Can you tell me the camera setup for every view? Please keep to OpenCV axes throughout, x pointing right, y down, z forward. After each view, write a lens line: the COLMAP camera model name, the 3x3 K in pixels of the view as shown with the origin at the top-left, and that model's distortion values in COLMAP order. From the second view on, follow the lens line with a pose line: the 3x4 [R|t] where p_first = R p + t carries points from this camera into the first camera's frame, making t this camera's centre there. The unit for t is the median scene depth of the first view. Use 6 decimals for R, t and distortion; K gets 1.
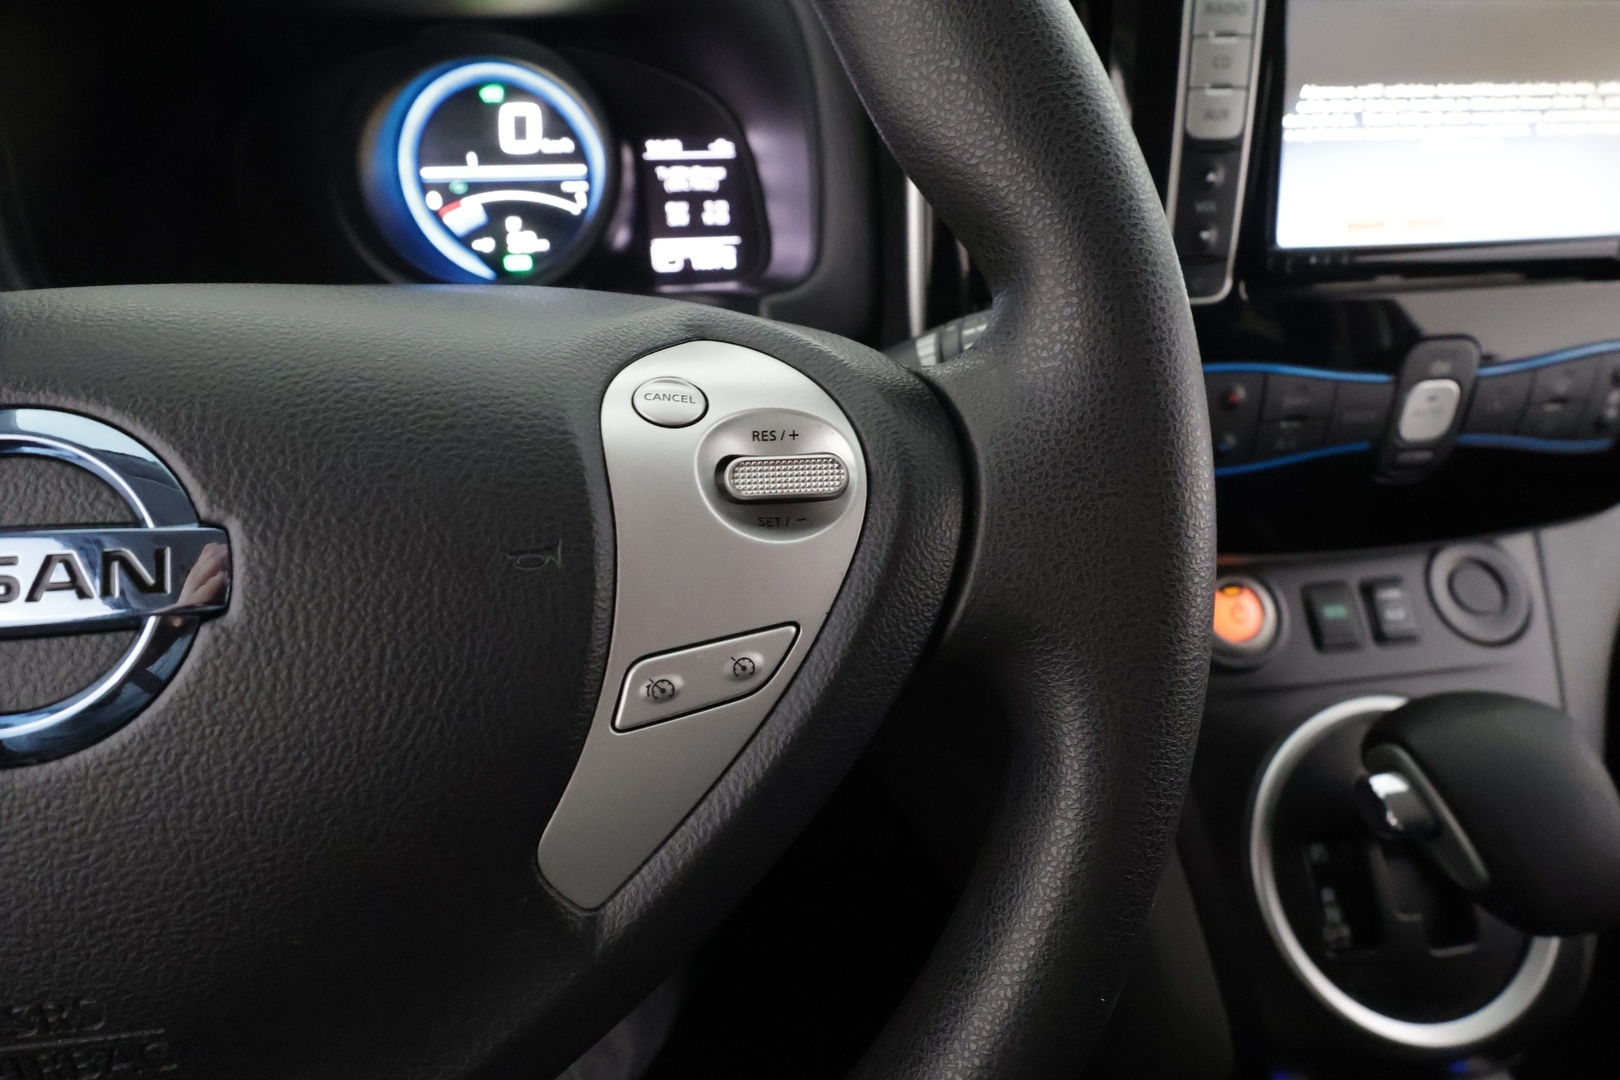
lens RADIAL K [[740.1, 0, 810.0], [0, 740.1, 540.0], [0, 0, 1]] dist [-0.007362, 0.003987]
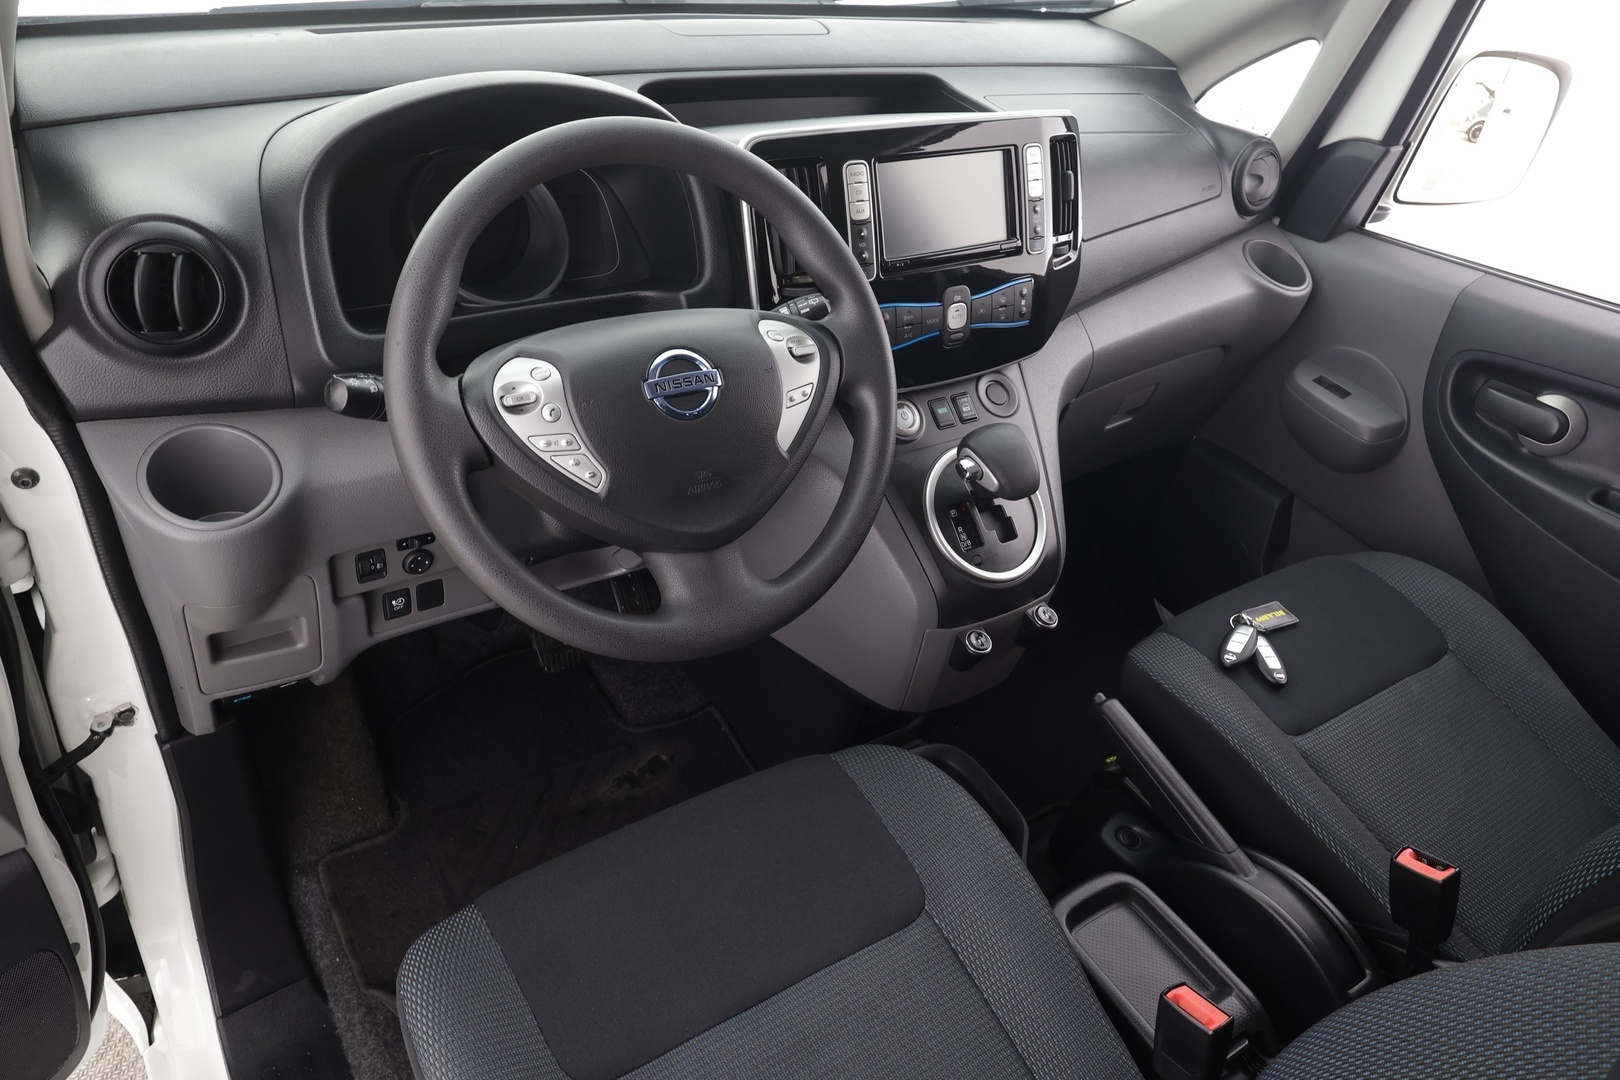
lens RADIAL K [[1148.0, 0, 810.0], [0, 1148.0, 540.0], [0, 0, 1]] dist [0.001711, -0.000424]
pose [[0.888354, -0.176846, 0.423737, -0.997044], [0.183839, 0.982646, 0.024692, 0.277960], [-0.420750, 0.055964, 0.905449, -1.647881]]
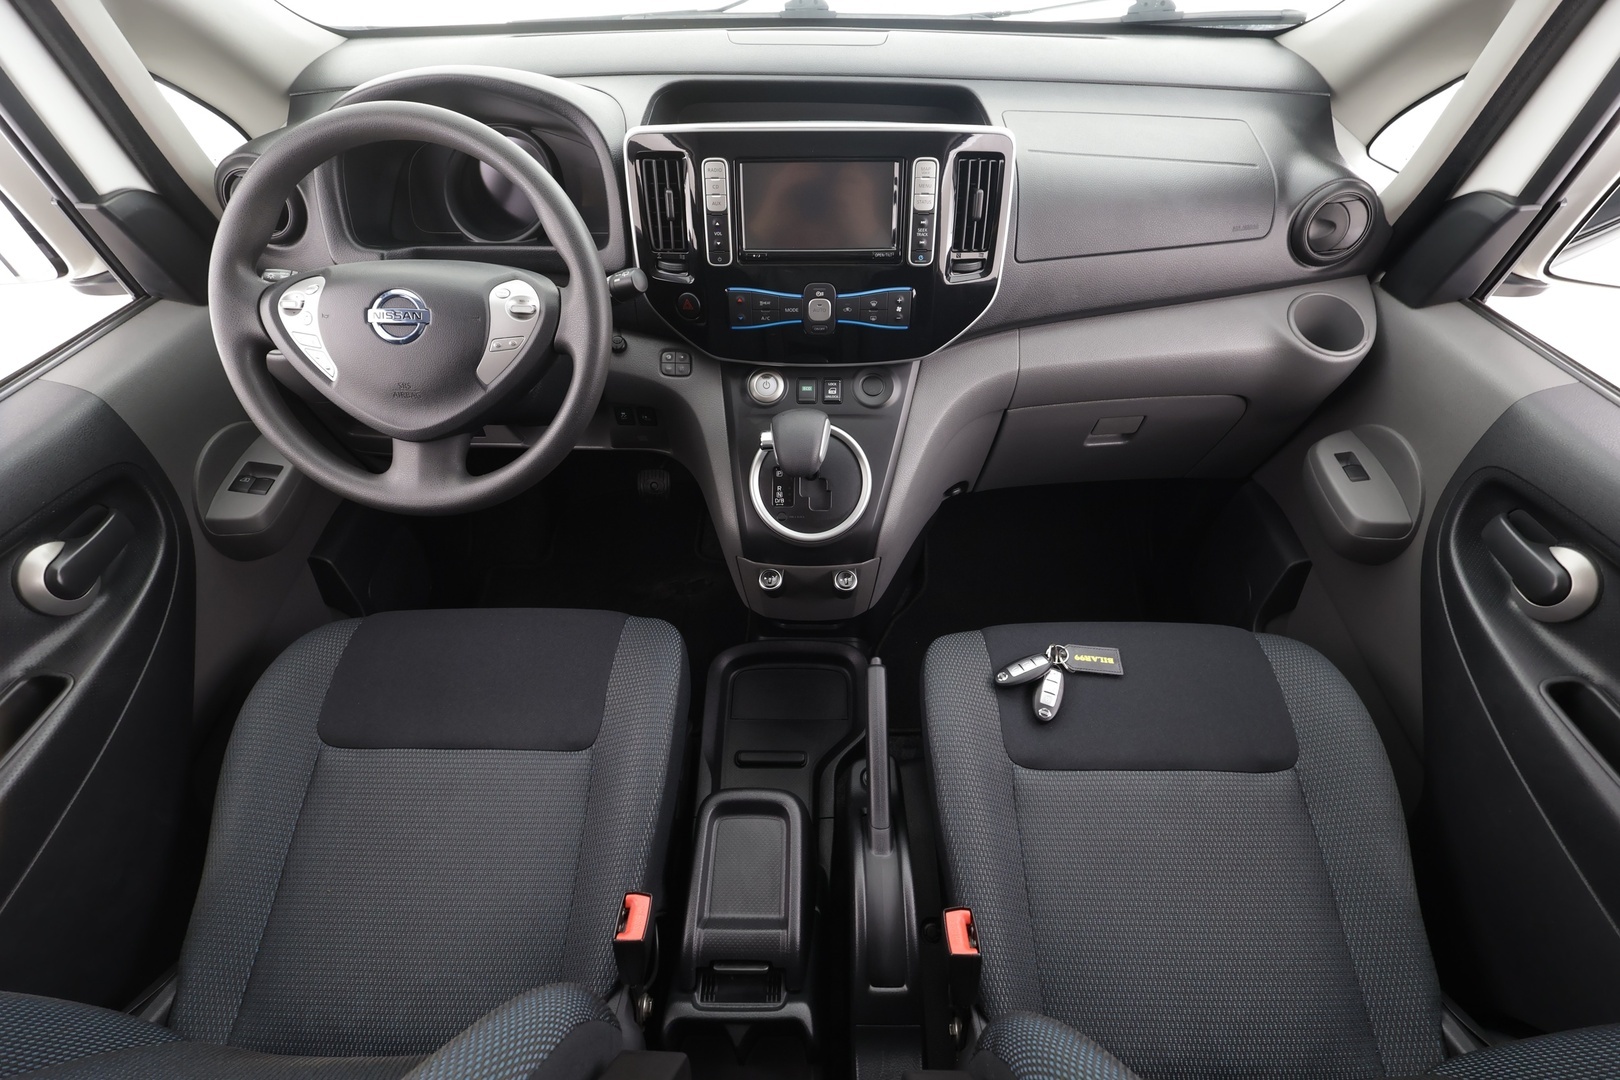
lens RADIAL K [[740.1, 0, 810.0], [0, 740.1, 540.0], [0, 0, 1]] dist [-0.007362, 0.003987]
pose [[0.990223, 0.095800, -0.101393, 0.911818], [-0.079317, 0.984618, 0.155679, 0.188955], [0.114748, -0.146114, 0.982590, -1.426447]]
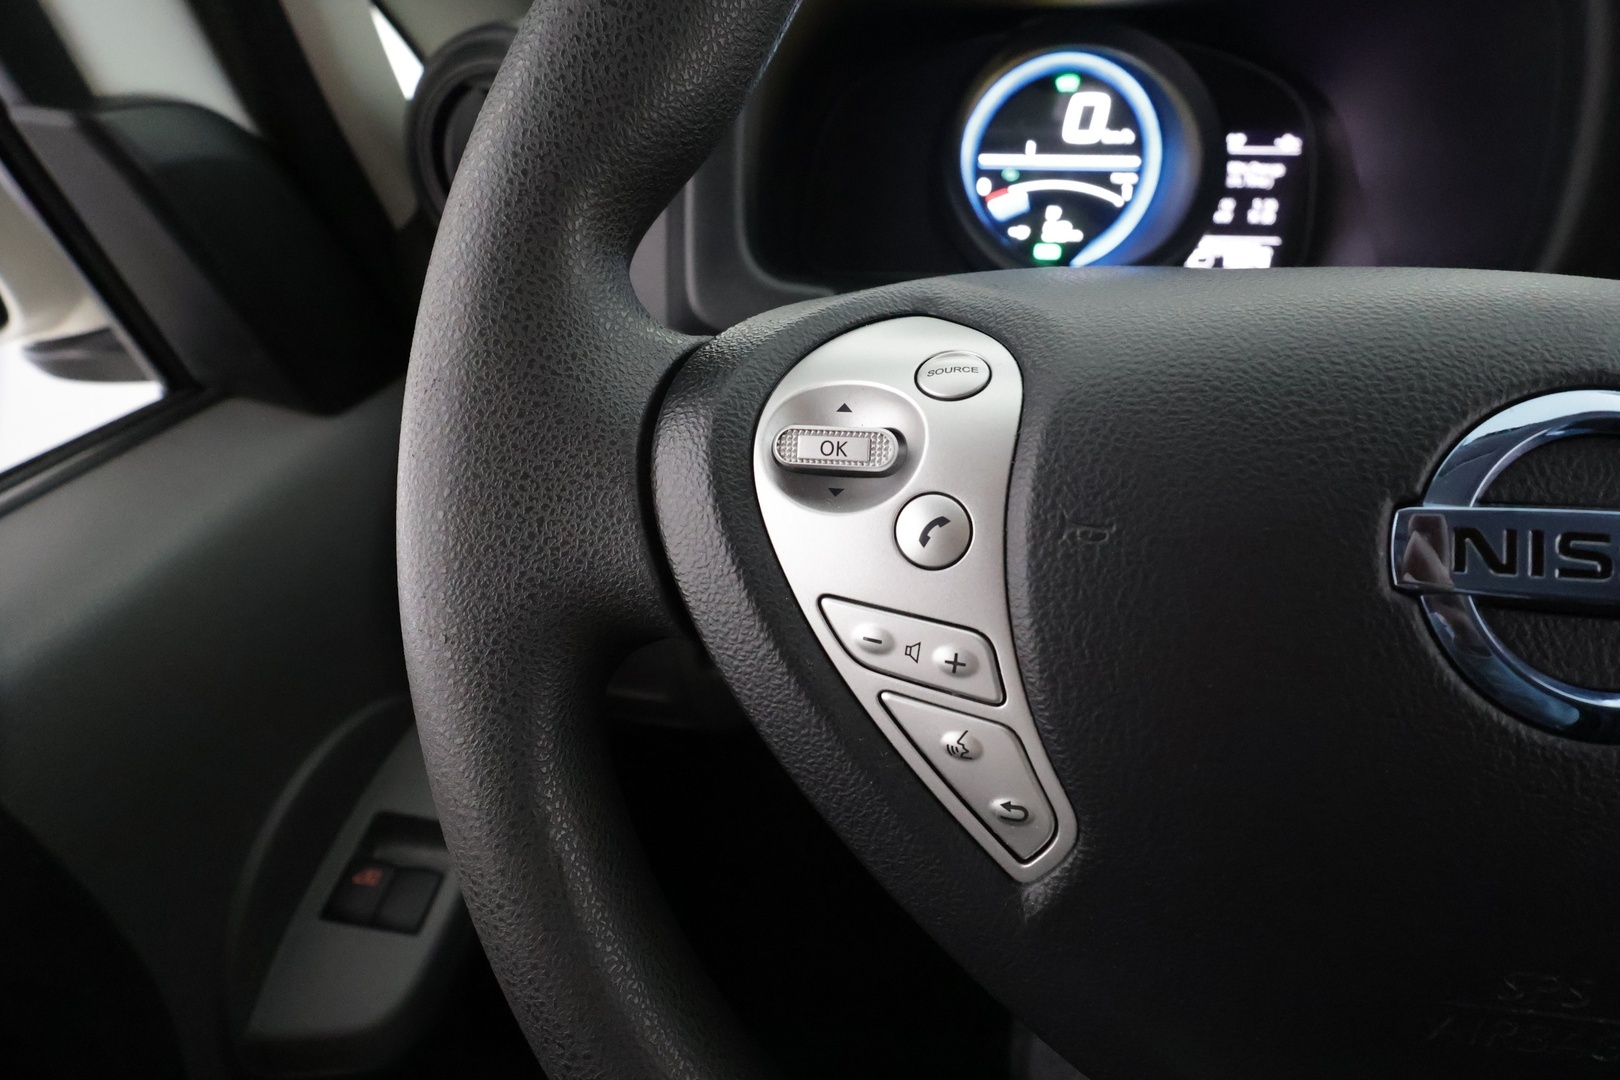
lens RADIAL K [[740.1, 0, 810.0], [0, 740.1, 540.0], [0, 0, 1]] dist [-0.007362, 0.003987]
pose [[0.976387, 0.123562, -0.177203, -0.522071], [-0.122777, 0.992314, 0.015432, 0.041487], [0.177748, 0.006689, 0.984053, -0.049090]]
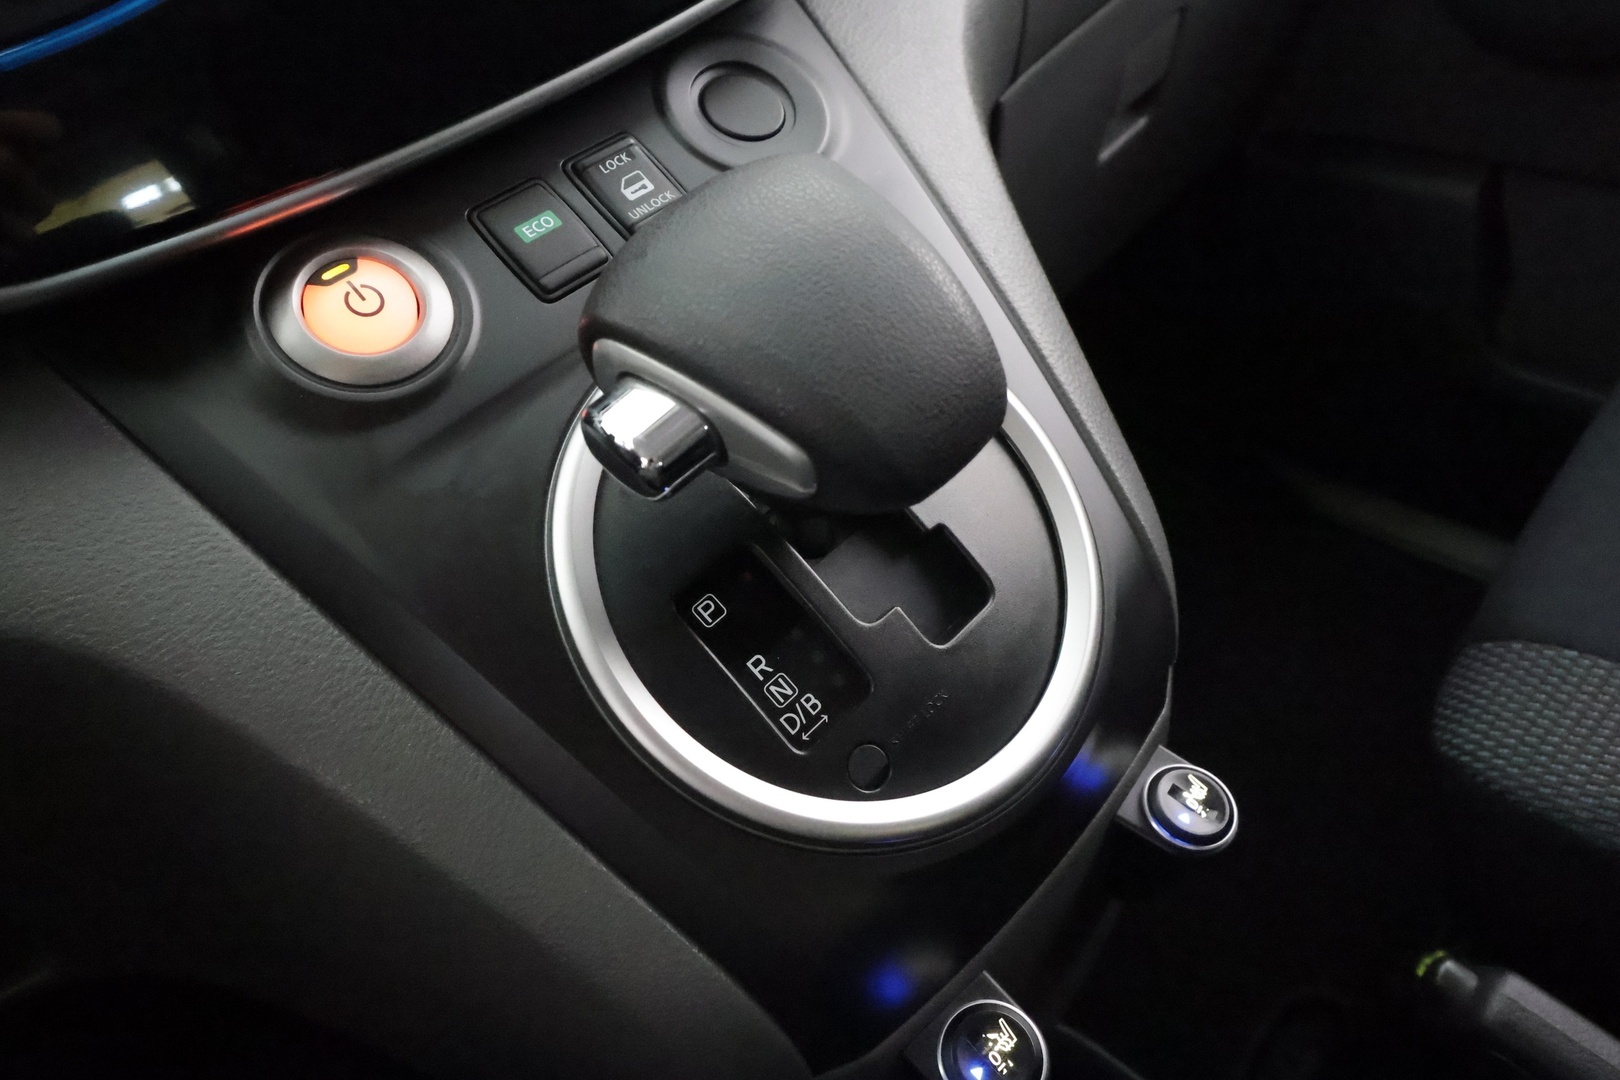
lens RADIAL K [[1148.0, 0, 810.0], [0, 1148.0, 540.0], [0, 0, 1]] dist [0.001711, -0.000424]
pose [[0.763658, -0.515427, 0.388794, 0.366197], [0.523905, 0.846644, 0.093363, 0.280030], [-0.377292, 0.132394, 0.916582, 0.156923]]
